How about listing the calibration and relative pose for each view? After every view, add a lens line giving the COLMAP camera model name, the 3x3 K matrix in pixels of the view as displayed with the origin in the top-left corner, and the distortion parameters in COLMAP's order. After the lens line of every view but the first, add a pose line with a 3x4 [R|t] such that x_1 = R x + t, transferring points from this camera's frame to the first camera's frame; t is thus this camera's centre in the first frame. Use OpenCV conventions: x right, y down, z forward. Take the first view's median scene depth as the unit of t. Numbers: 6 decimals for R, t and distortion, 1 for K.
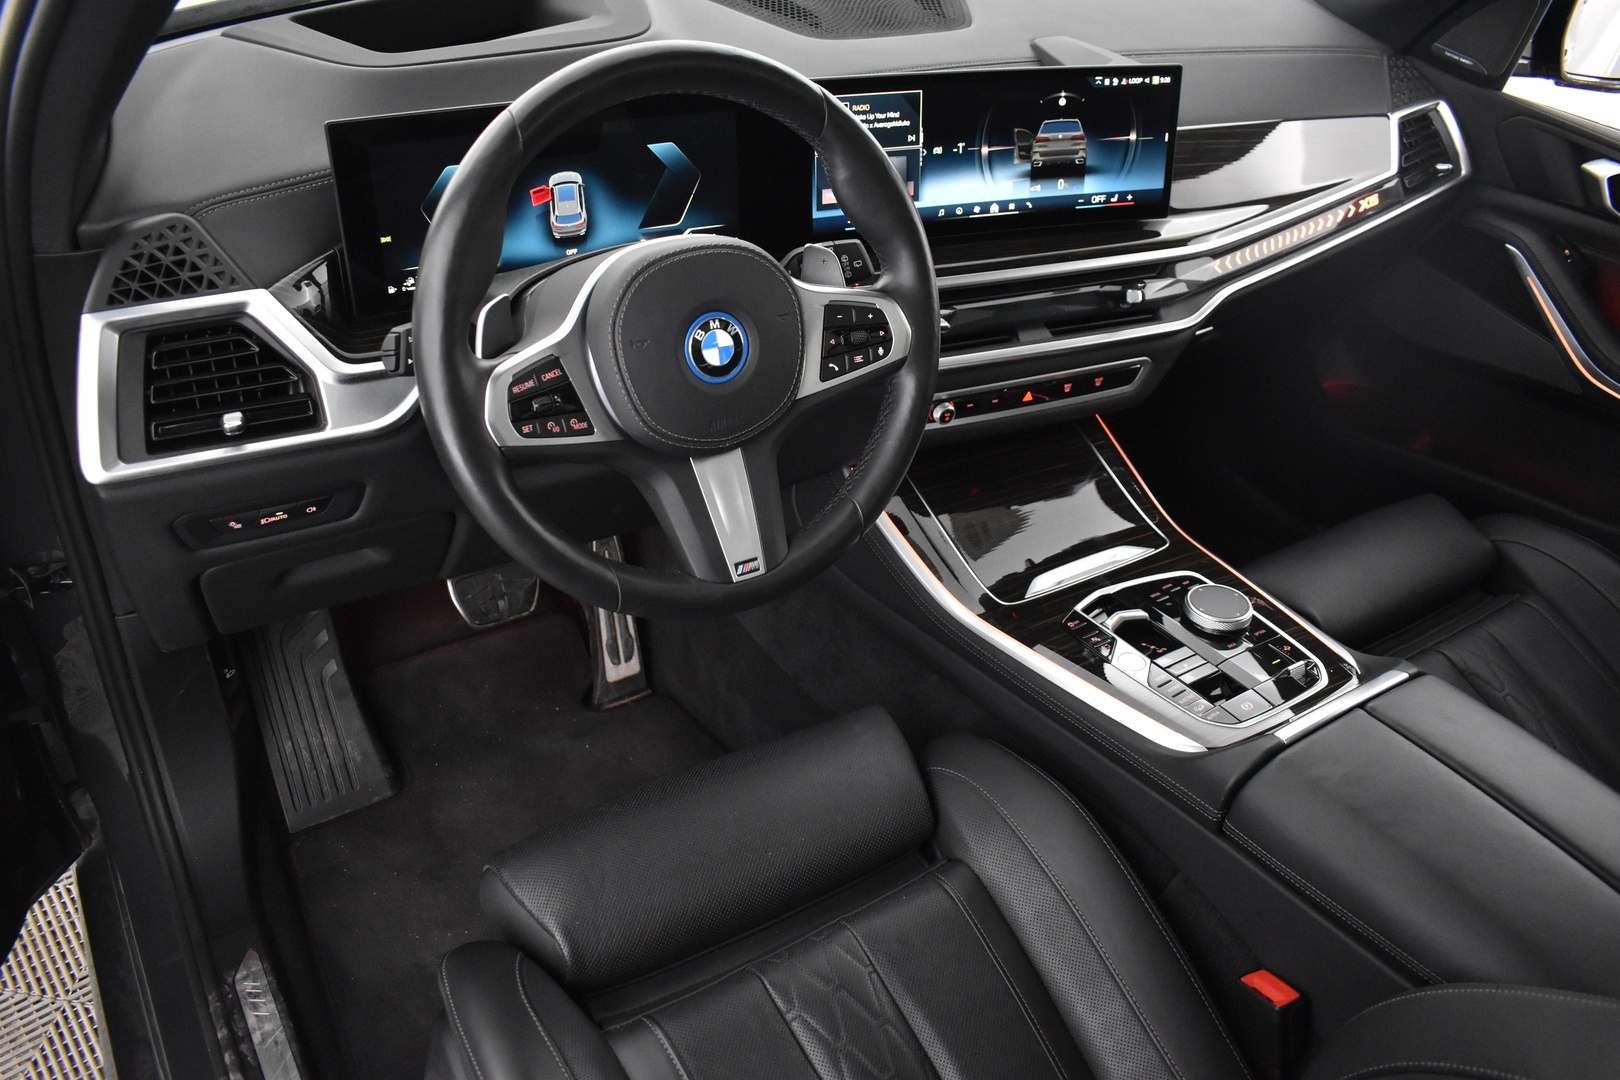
lens RADIAL K [[1237.6, 0, 810.0], [0, 1237.6, 540.0], [0, 0, 1]] dist [-0.087824, 0.001322]
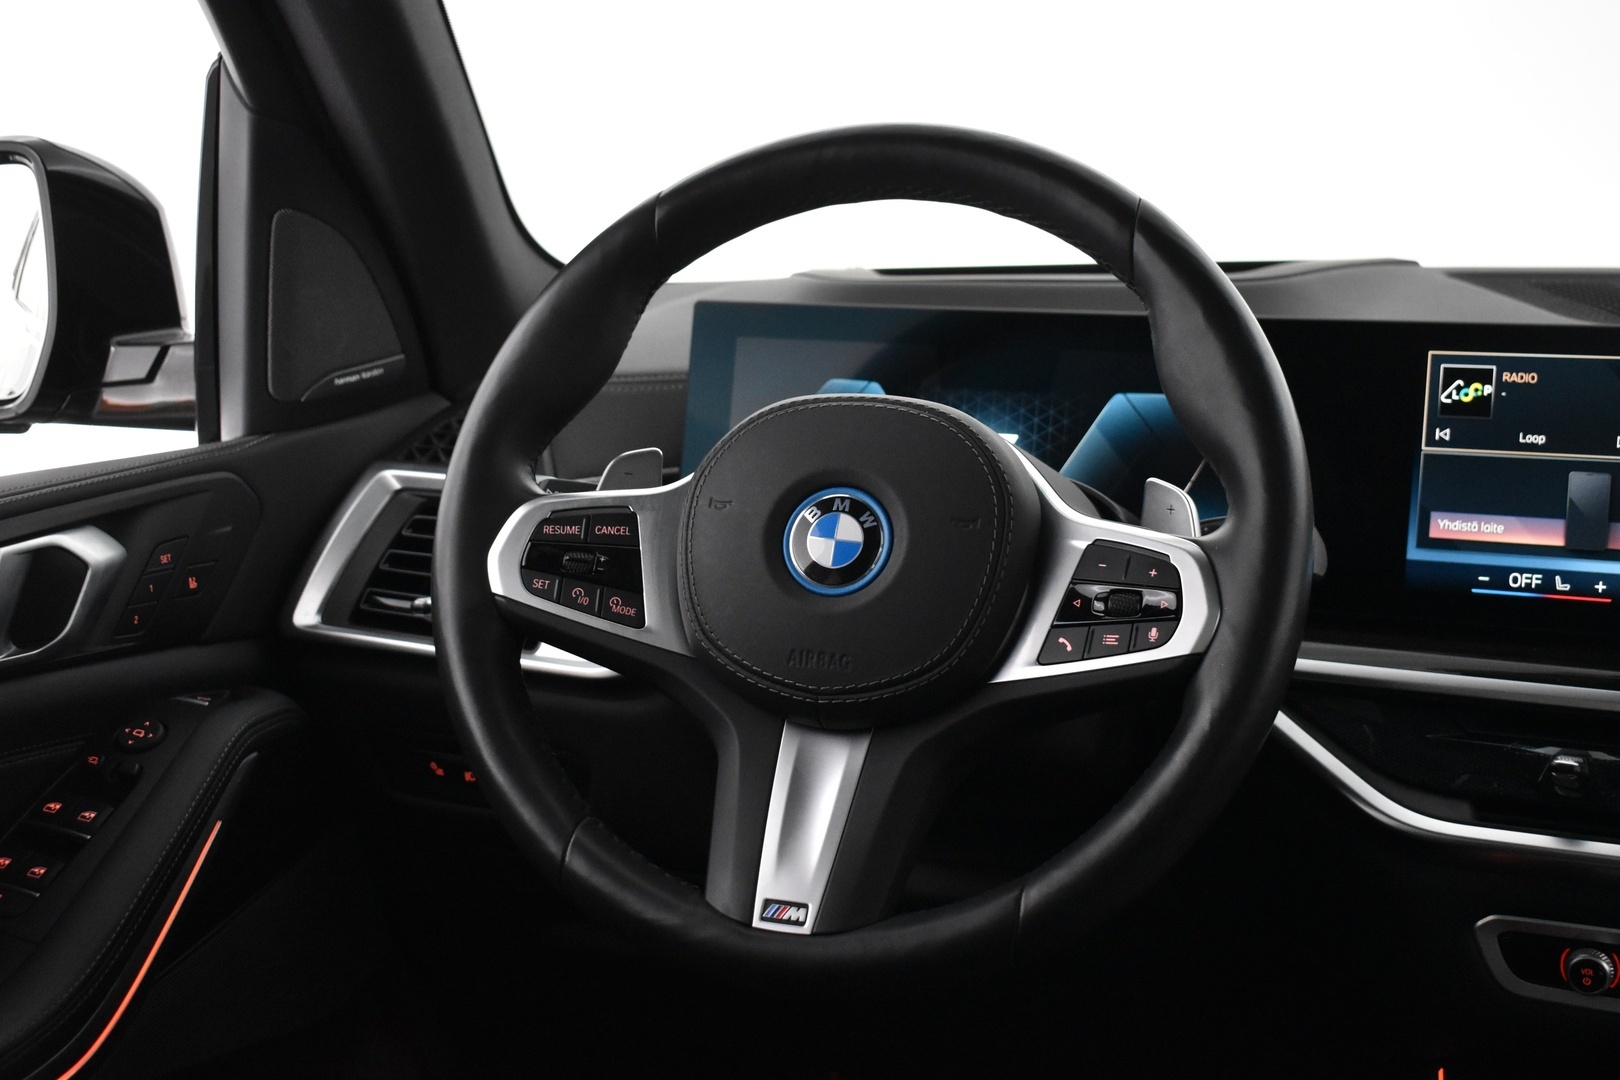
lens RADIAL K [[1989.9, 0, 810.0], [0, 1989.9, 540.0], [0, 0, 1]] dist [-0.035004, -0.073939]
pose [[0.643266, 0.053107, -0.763798, 0.492654], [-0.420154, 0.858451, -0.294164, 0.105586], [0.640061, 0.510139, 0.574526, 0.289845]]
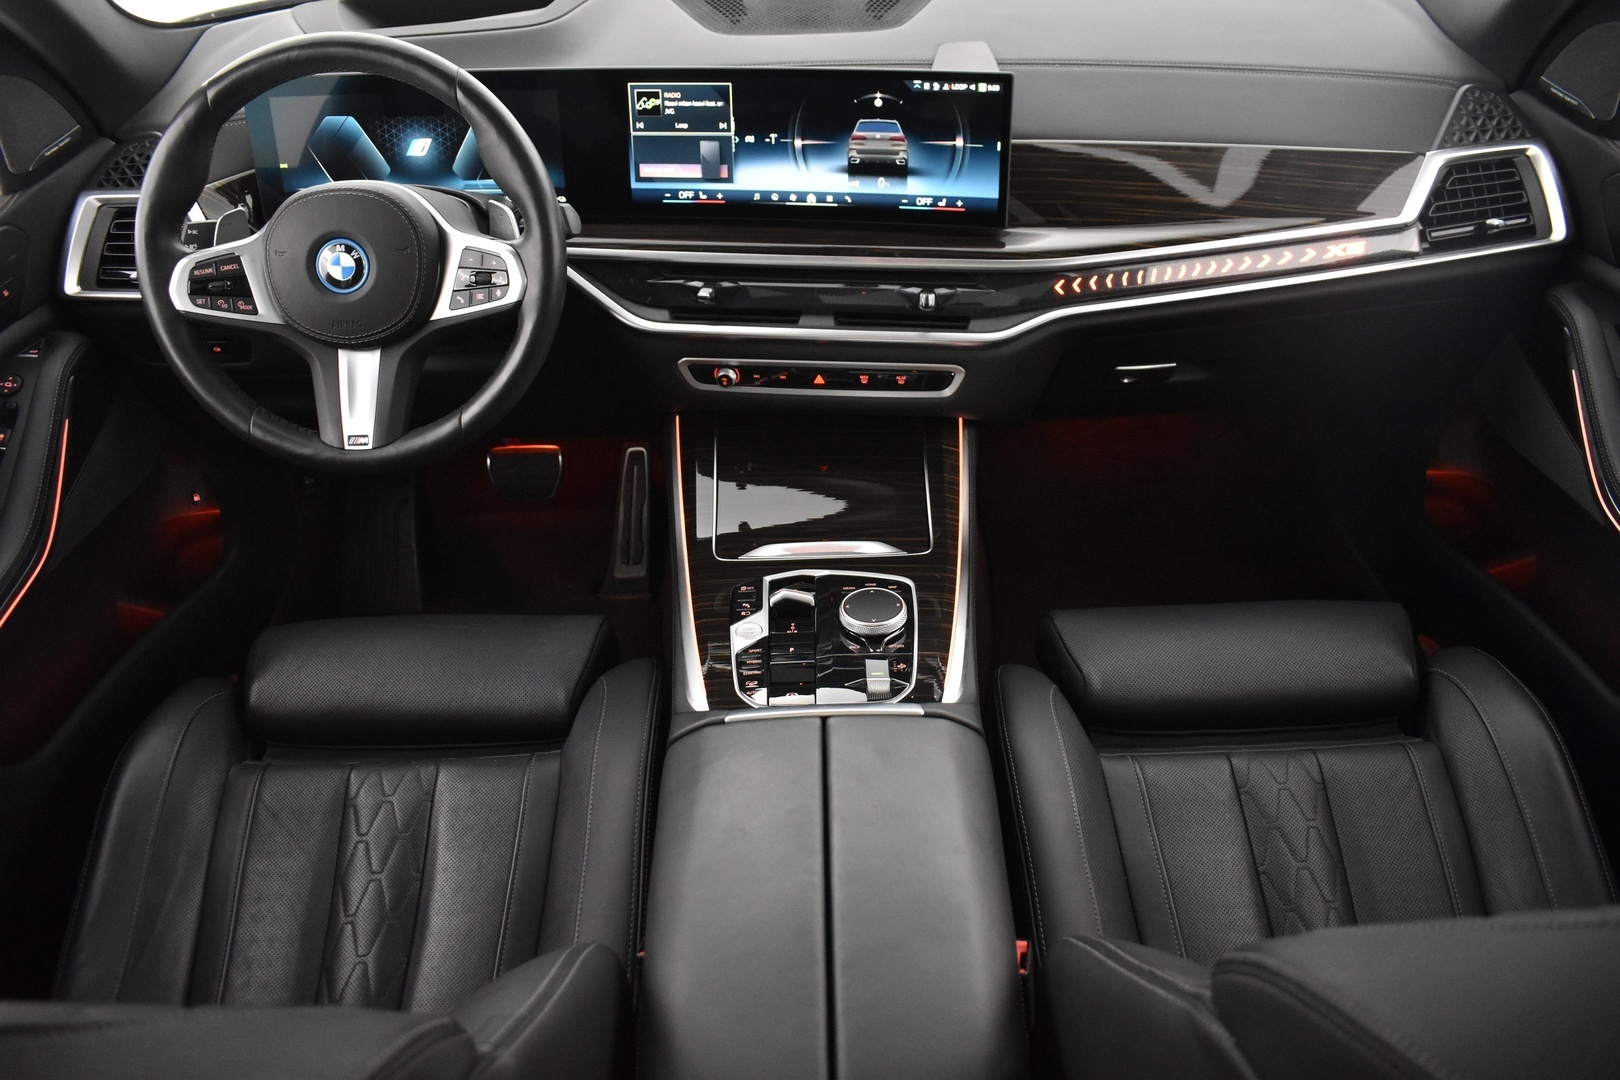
lens RADIAL K [[1250.1, 0, 811.3], [0, 1250.1, 518.0], [0, 0, 1]] dist [-0.088255, 0.001668]
pose [[0.852503, 0.230656, -0.469081, 0.728117], [-0.235372, 0.970643, 0.049522, -0.055713], [0.466733, 0.068191, 0.881766, 0.071117]]
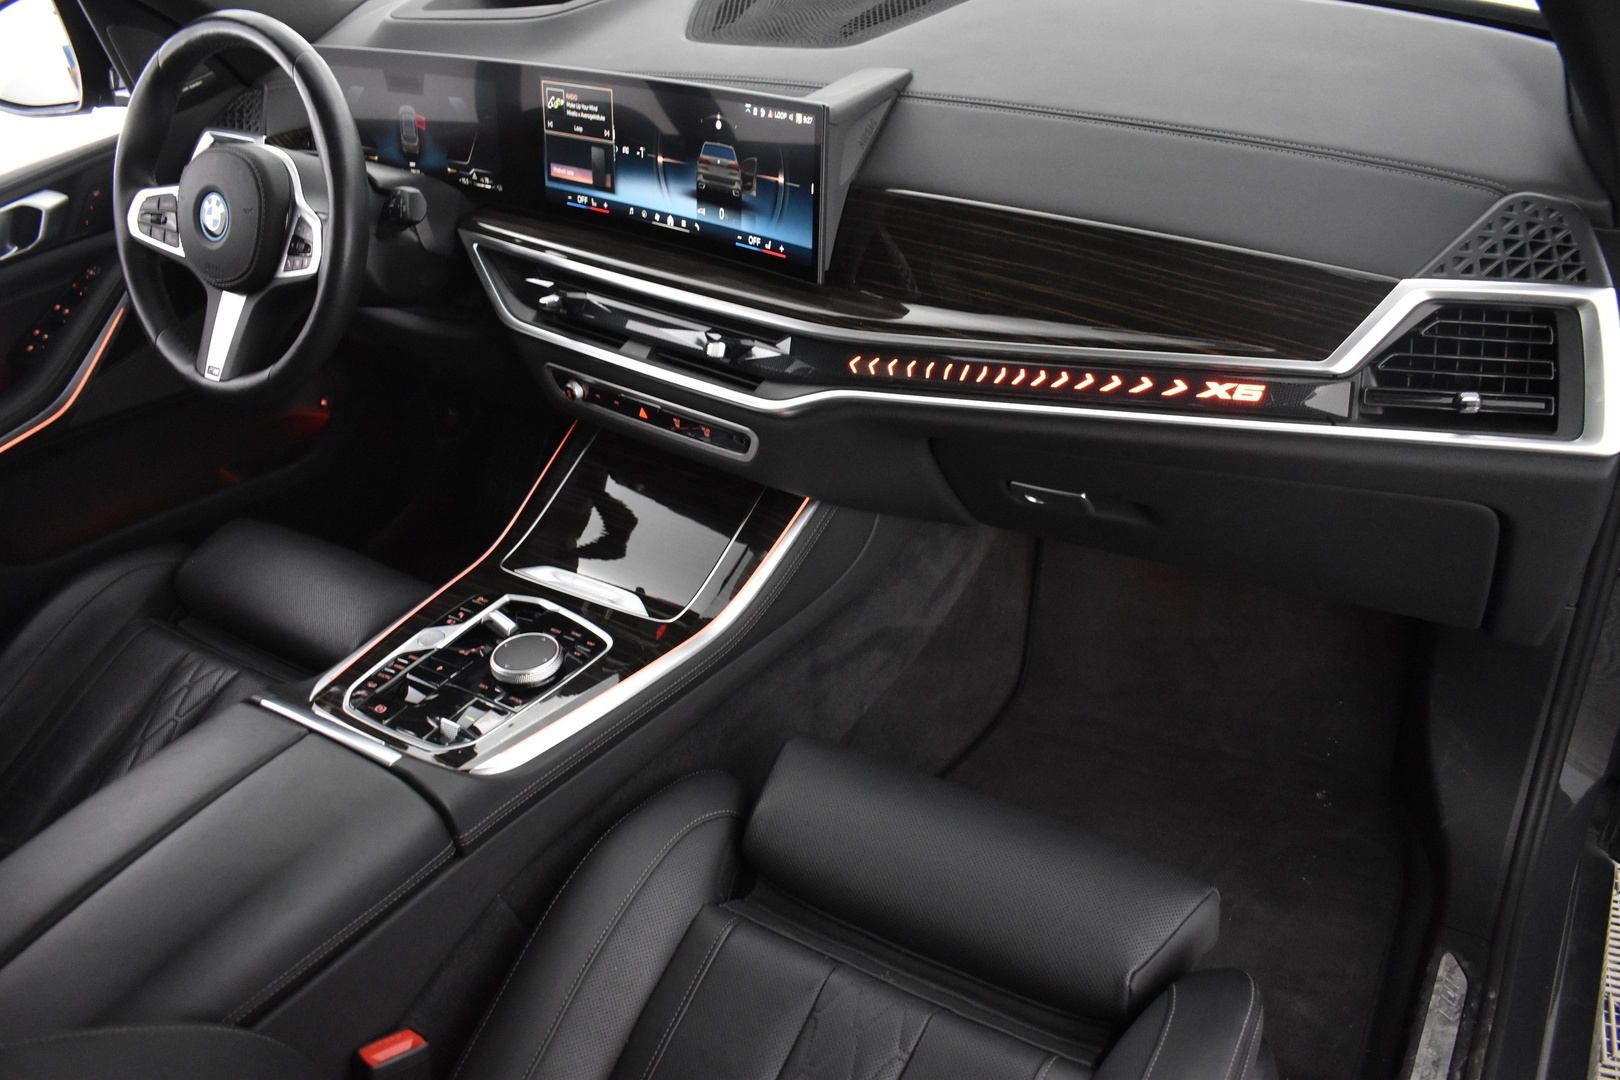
lens RADIAL K [[1237.6, 0, 810.0], [0, 1237.6, 540.0], [0, 0, 1]] dist [-0.087824, 0.001322]
pose [[0.442589, 0.422142, -0.791145, 1.107669], [-0.428514, 0.874572, 0.226935, -0.322377], [0.787712, 0.238578, 0.567970, 0.594745]]
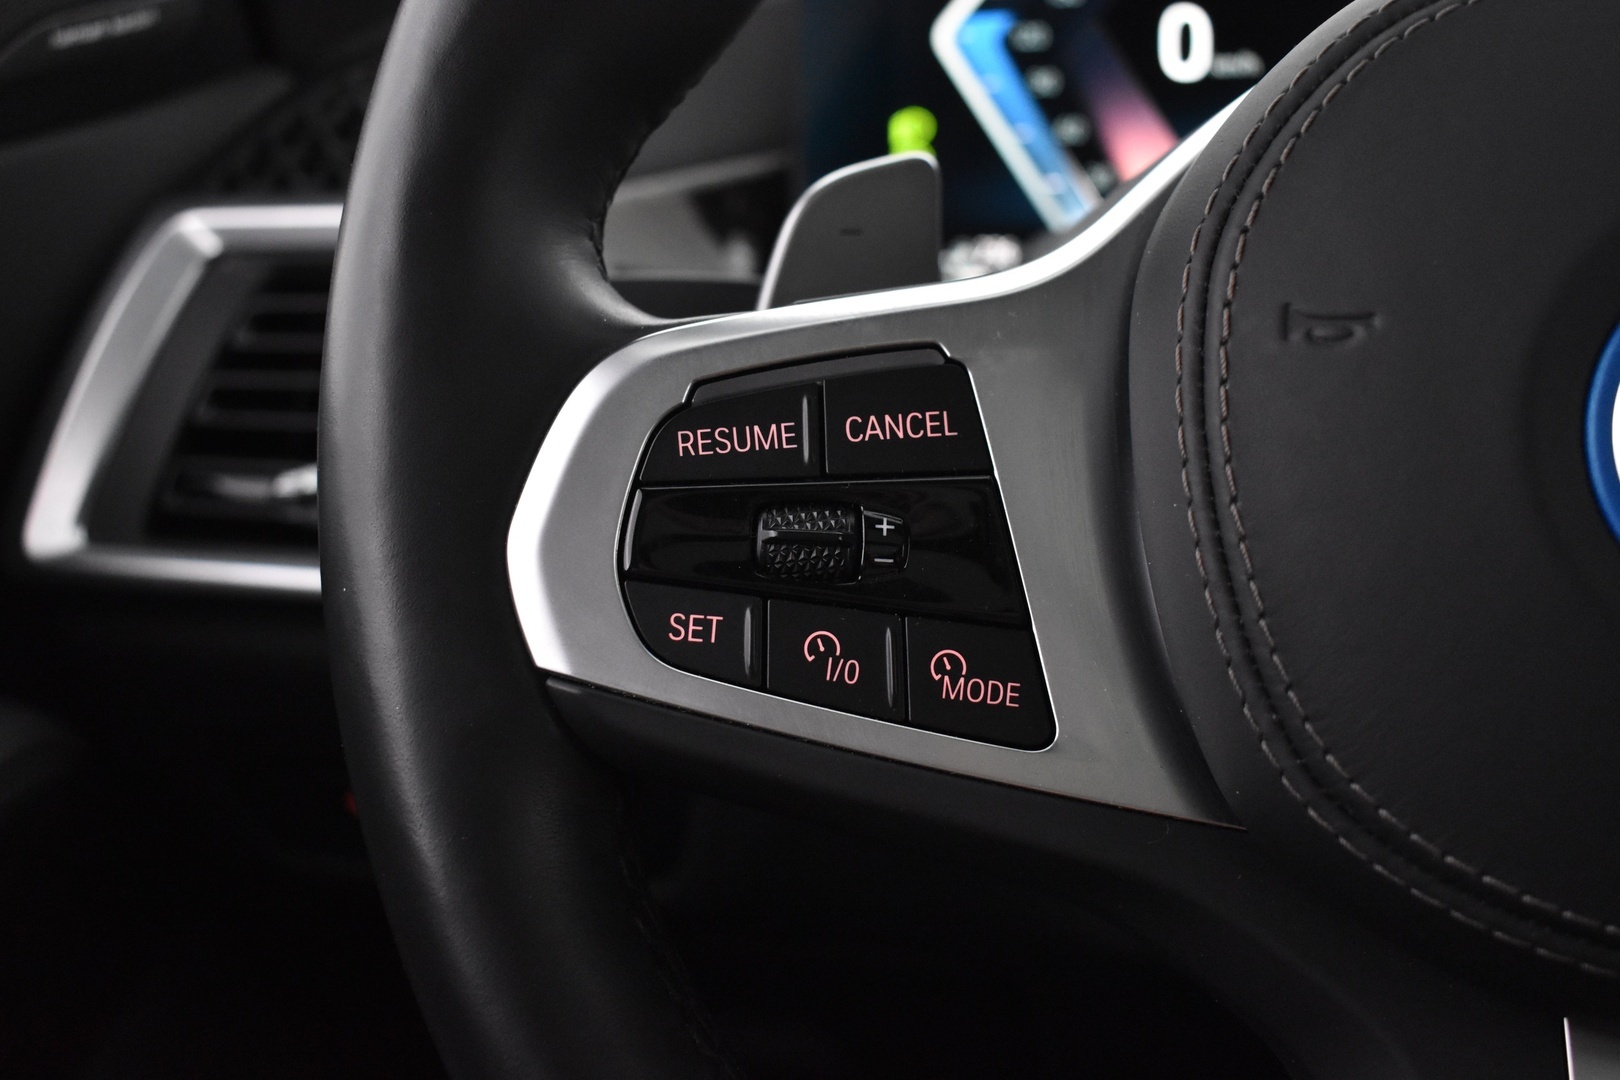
lens RADIAL K [[1518.6, 0, 782.0], [0, 1518.6, 445.4], [0, 0, 1]] dist [0.166841, 0.001071]
pose [[0.728010, 0.109429, -0.676777, -0.027783], [-0.312112, 0.931845, -0.185069, -0.050568], [0.610400, 0.345962, 0.712546, 0.541124]]
